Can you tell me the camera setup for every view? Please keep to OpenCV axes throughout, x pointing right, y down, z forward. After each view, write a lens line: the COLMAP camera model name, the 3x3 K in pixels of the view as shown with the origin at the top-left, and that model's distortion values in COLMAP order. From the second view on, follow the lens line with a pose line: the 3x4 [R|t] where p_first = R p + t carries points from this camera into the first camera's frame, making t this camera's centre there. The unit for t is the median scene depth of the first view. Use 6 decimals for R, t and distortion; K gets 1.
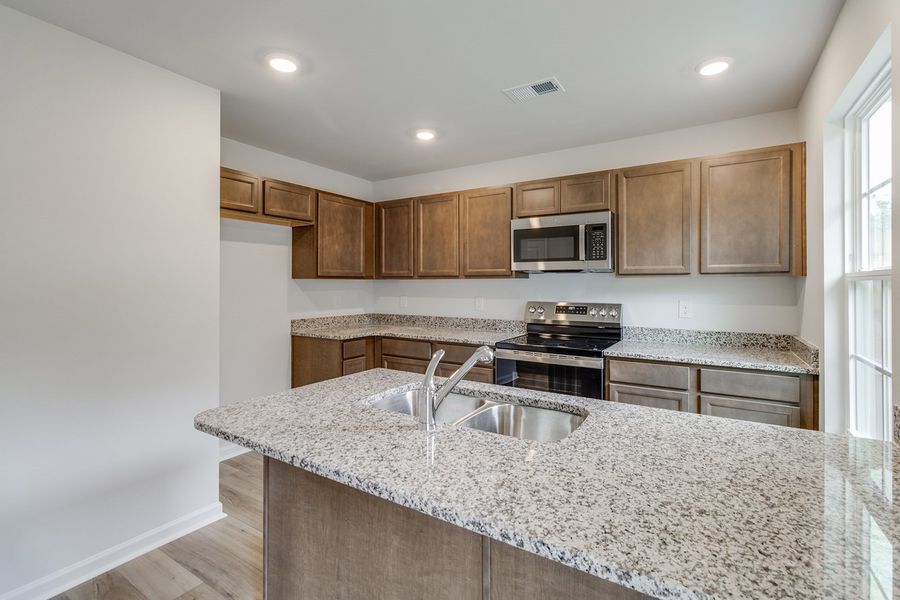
lens RADIAL K [[414.3, 0, 454.0], [0, 414.3, 282.9], [0, 0, 1]] dist [0.001511, 0.001294]
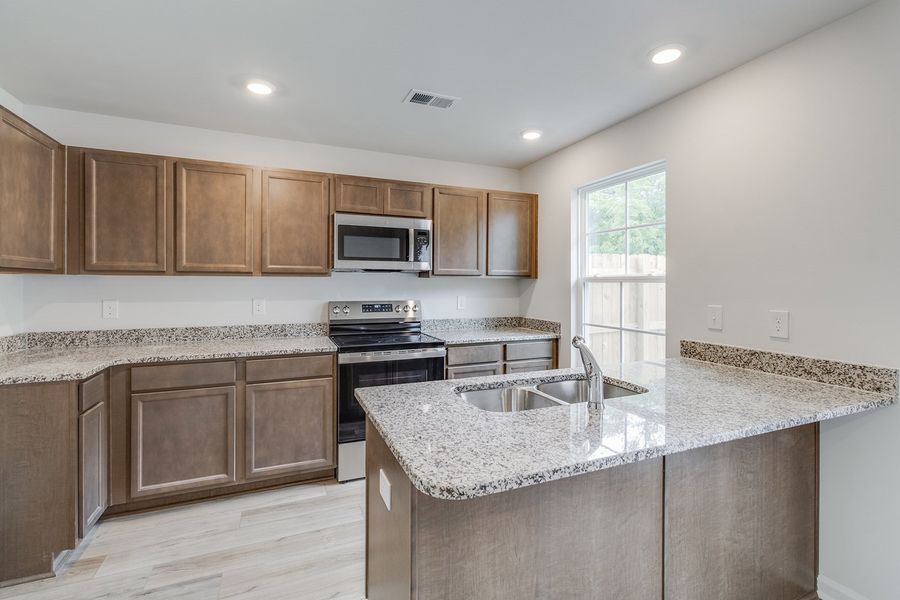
lens RADIAL K [[414.3, 0, 461.1], [0, 414.3, 281.9], [0, 0, 1]] dist [0.001511, 0.001294]
pose [[0.564545, 0.003888, 0.825393, -0.464464], [-0.005473, 0.999985, -0.000967, -0.000473], [-0.825384, -0.003971, 0.564558, 0.244728]]
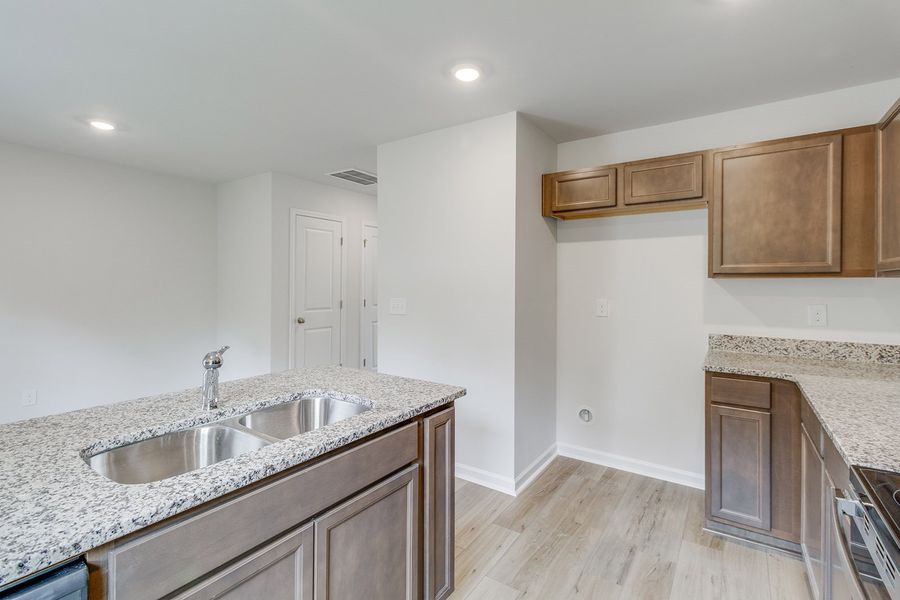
lens RADIAL K [[414.3, 0, 465.7], [0, 414.3, 283.7], [0, 0, 1]] dist [0.001511, 0.001294]
pose [[-0.018364, -0.001948, -0.999829, 0.405192], [-0.002062, 0.999996, -0.001911, 0.002145], [0.999829, 0.002026, -0.018368, 0.652454]]
